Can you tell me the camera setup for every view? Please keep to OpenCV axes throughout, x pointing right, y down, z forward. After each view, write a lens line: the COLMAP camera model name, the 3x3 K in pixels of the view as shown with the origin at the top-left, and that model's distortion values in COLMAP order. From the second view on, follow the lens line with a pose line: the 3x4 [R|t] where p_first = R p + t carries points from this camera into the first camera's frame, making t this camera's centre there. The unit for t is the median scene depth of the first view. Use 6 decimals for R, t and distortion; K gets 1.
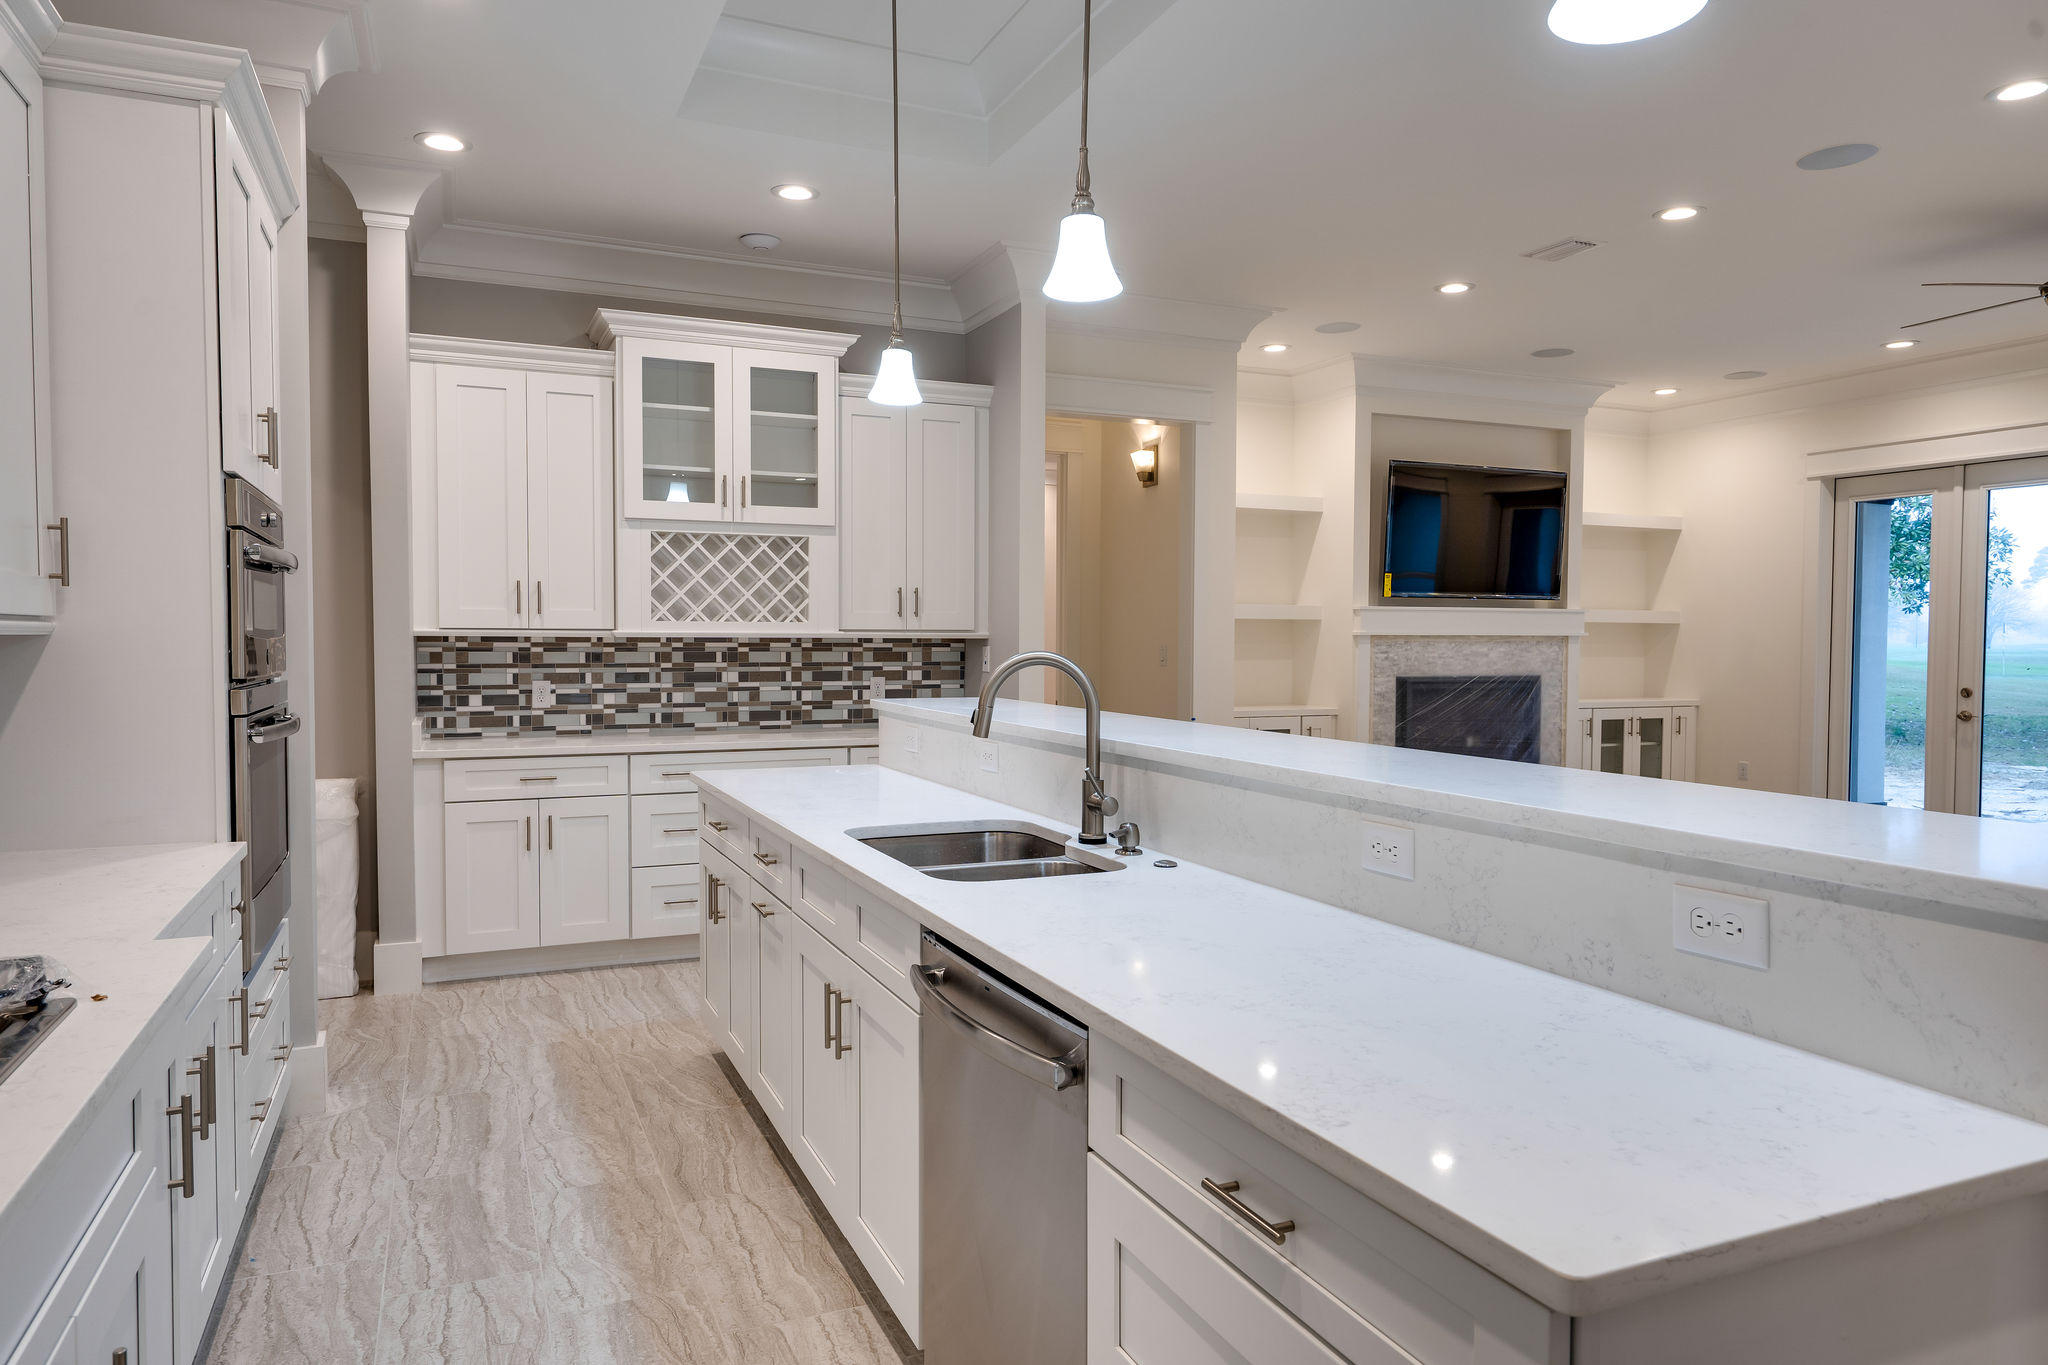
lens RADIAL K [[1294.4, 0, 1012.7], [0, 1294.4, 679.2], [0, 0, 1]] dist [0.008233, 0.002019]
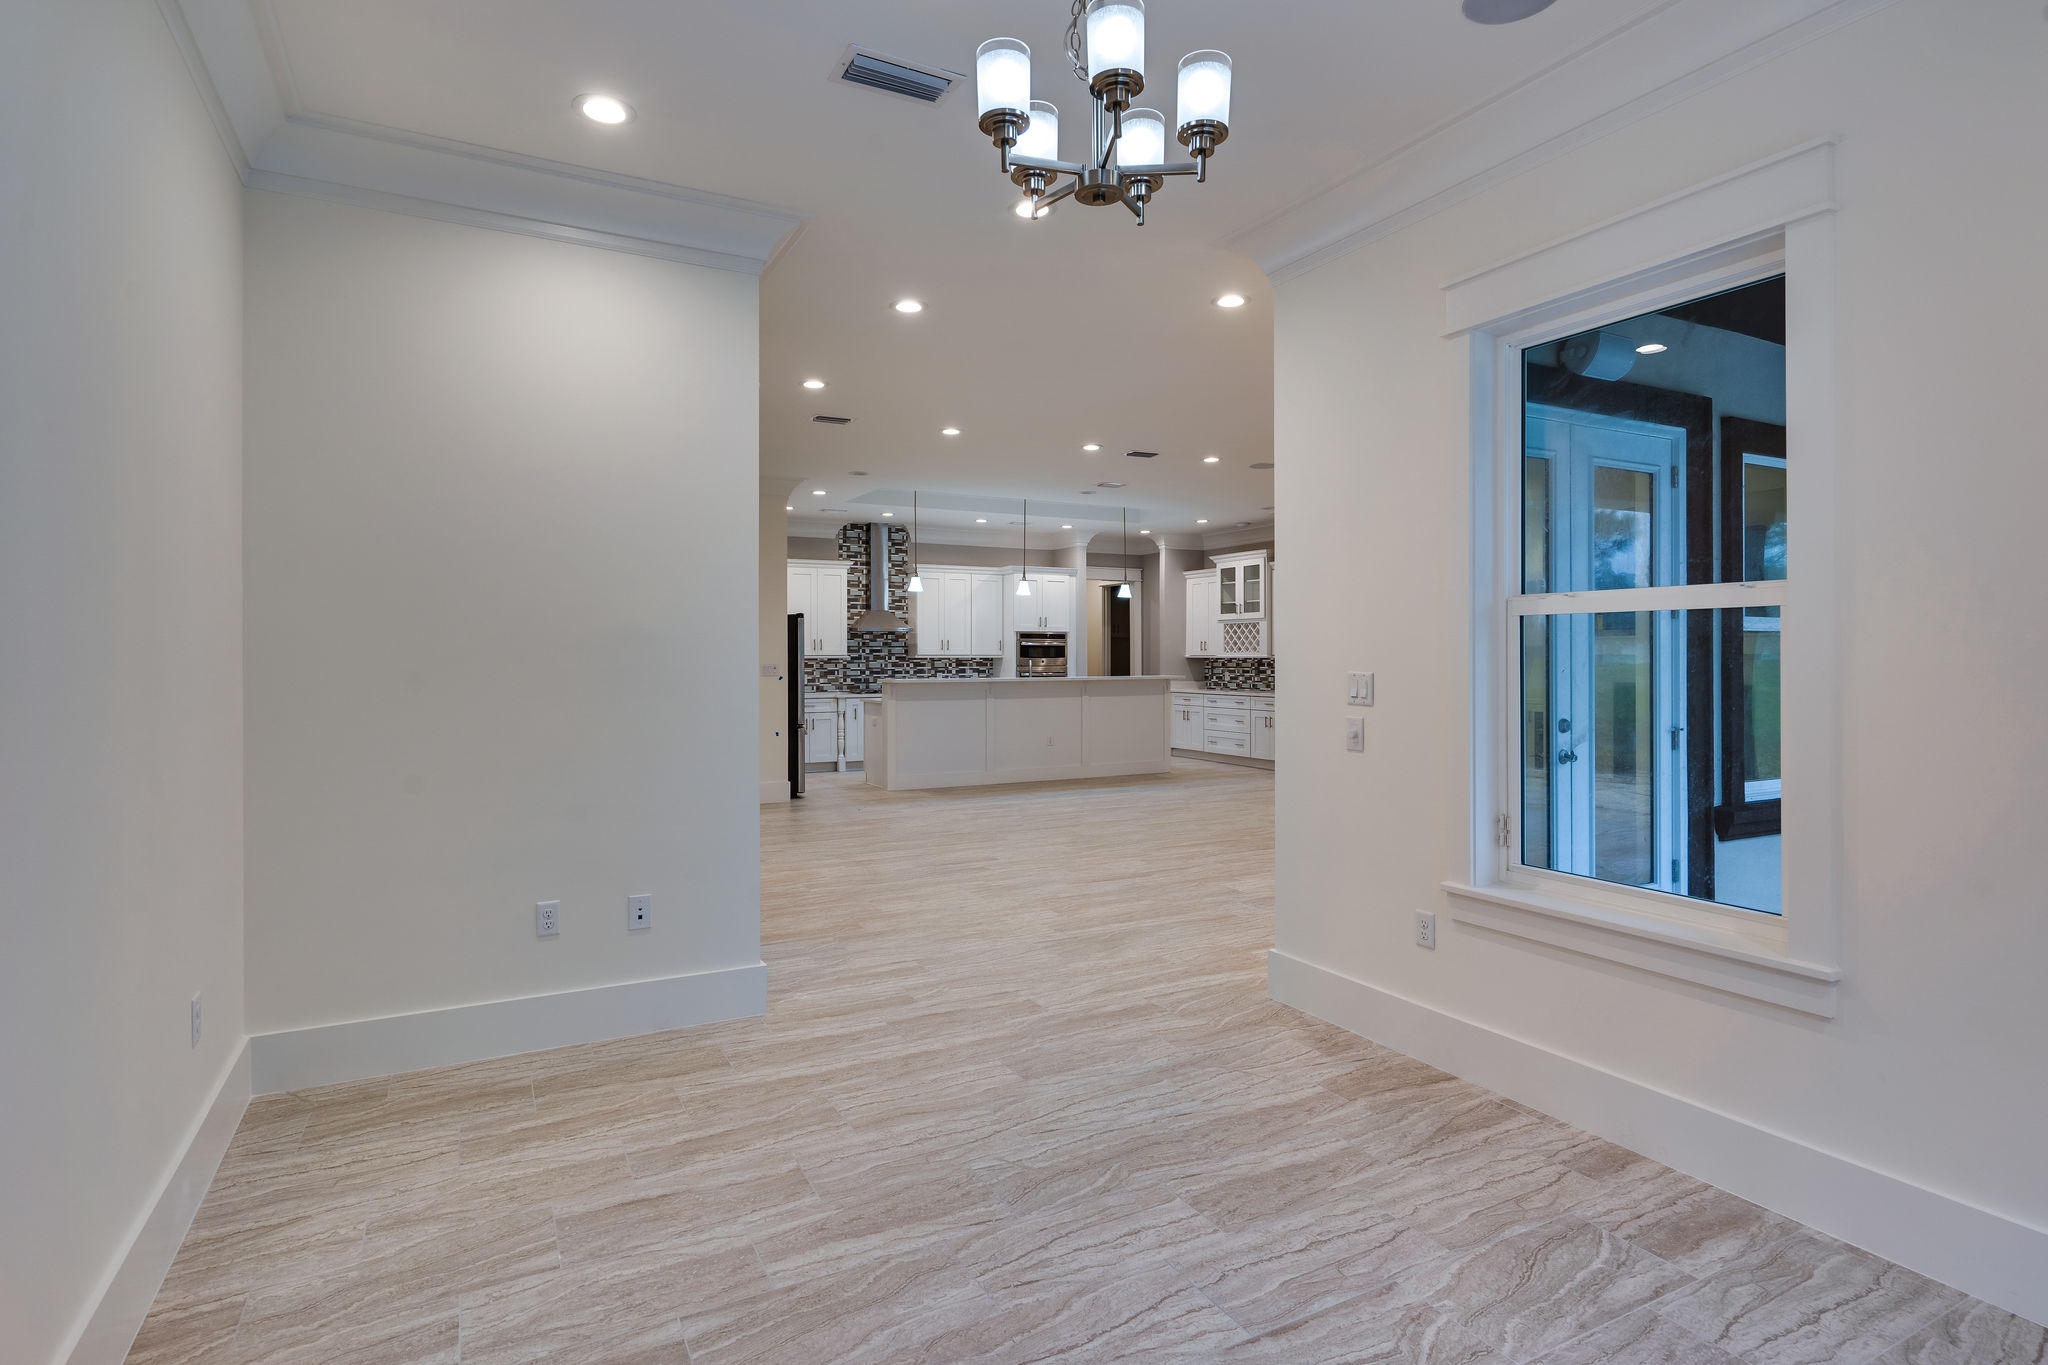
lens RADIAL K [[1037.4, 0, 1012.6], [0, 1037.4, 661.5], [0, 0, 1]] dist [0.002908, 0.000971]
pose [[0.072056, -0.000967, -0.997400, 1.982175], [-0.031285, 0.999505, -0.003229, -0.000129], [0.996910, 0.031437, 0.071990, 0.292837]]
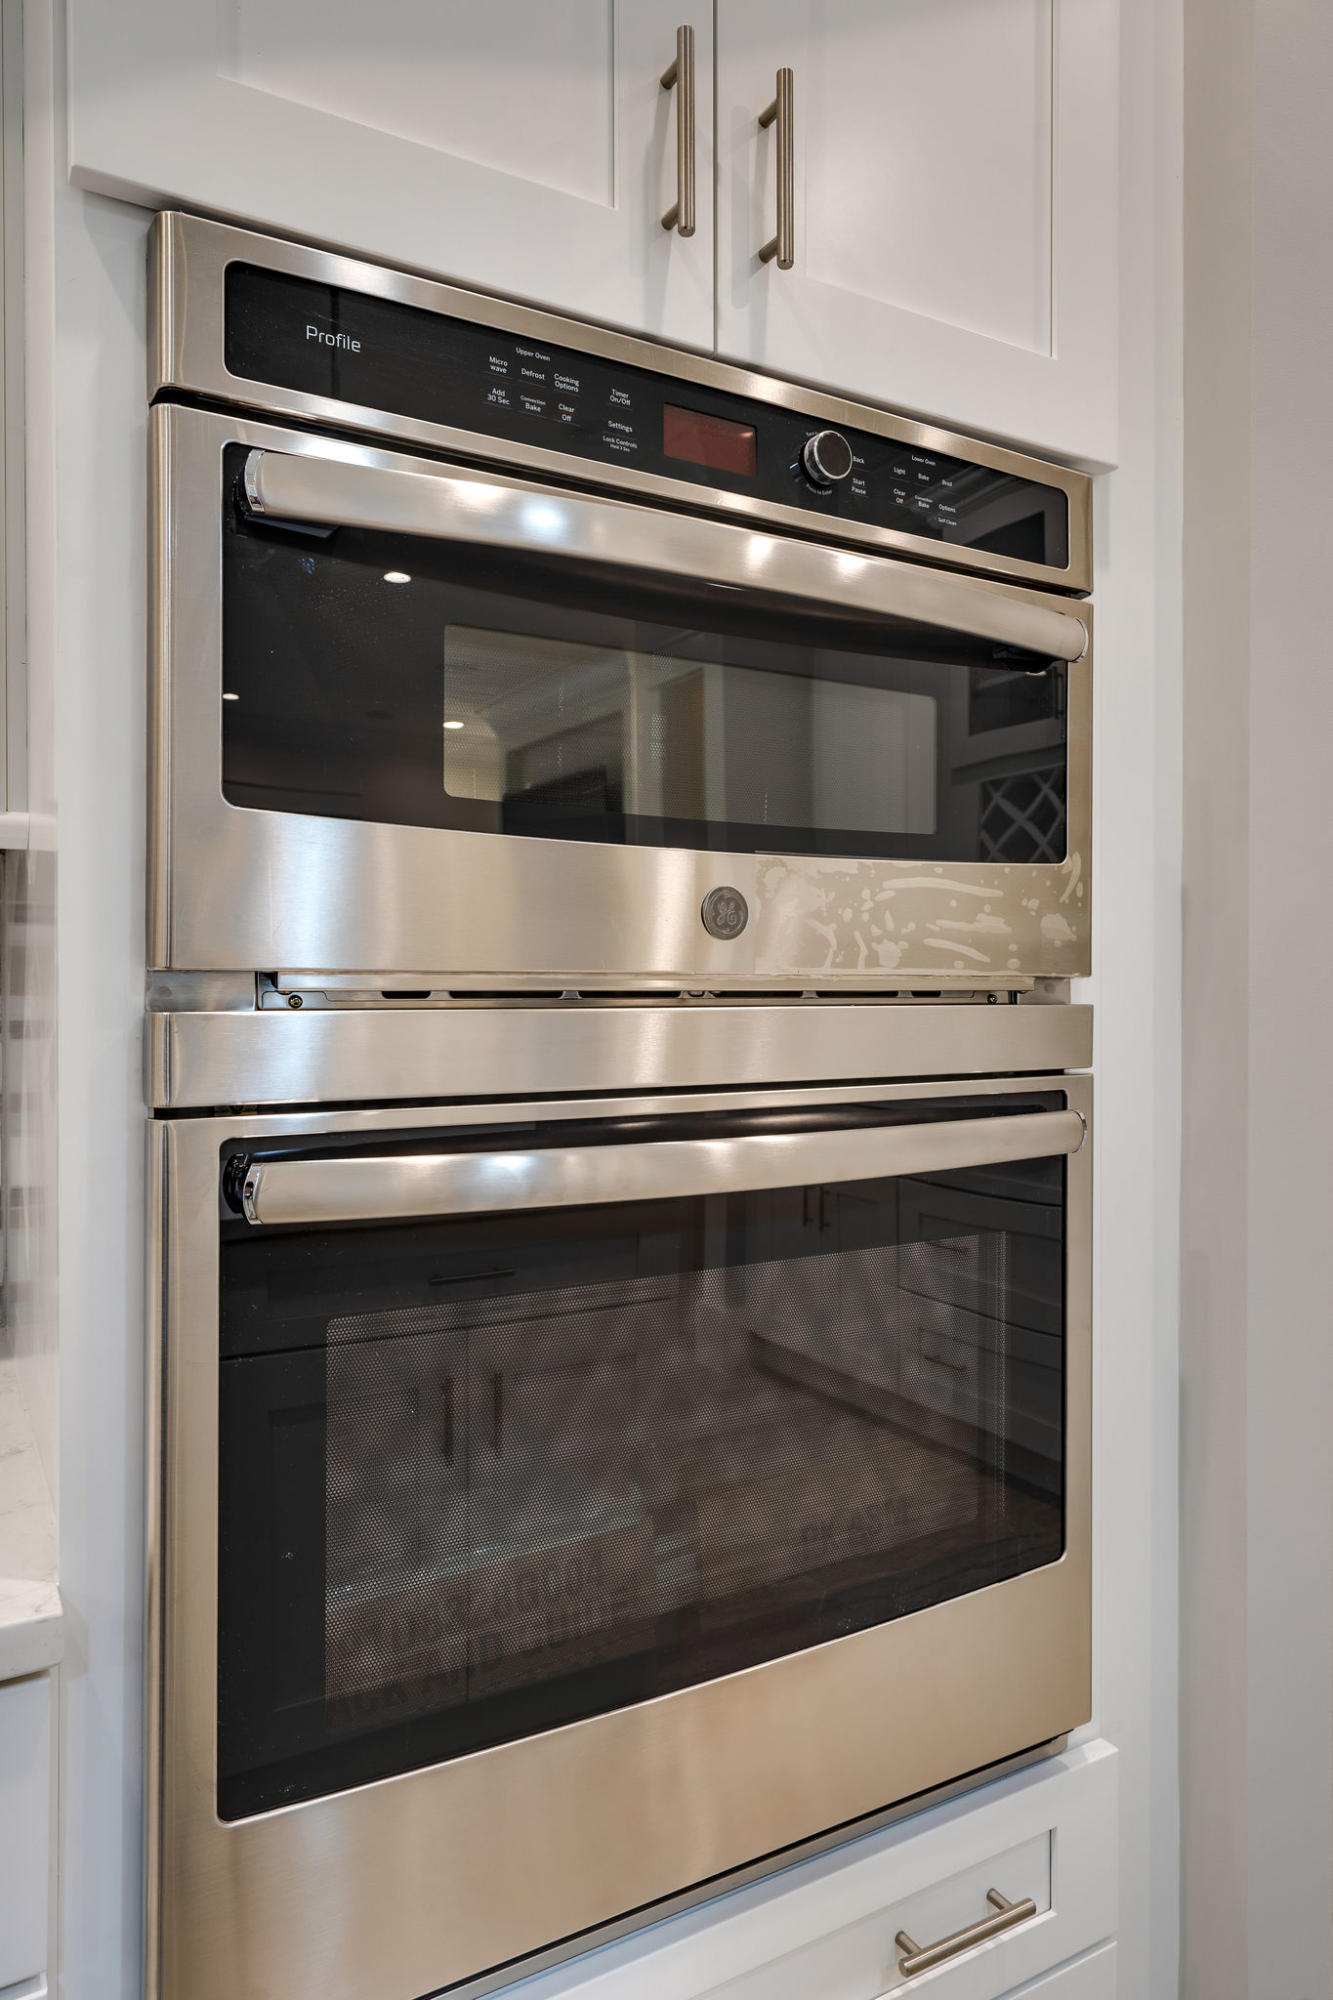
lens RADIAL K [[1418.7, 0, 665.9], [0, 1418.7, 951.6], [0, 0, 1]] dist [0.005348, 0.001939]
pose [[0.157026, 0.000207, -0.987594, -0.135655], [-0.046003, 0.998916, -0.007105, -0.003213], [0.986522, 0.046548, 0.156865, 0.493441]]
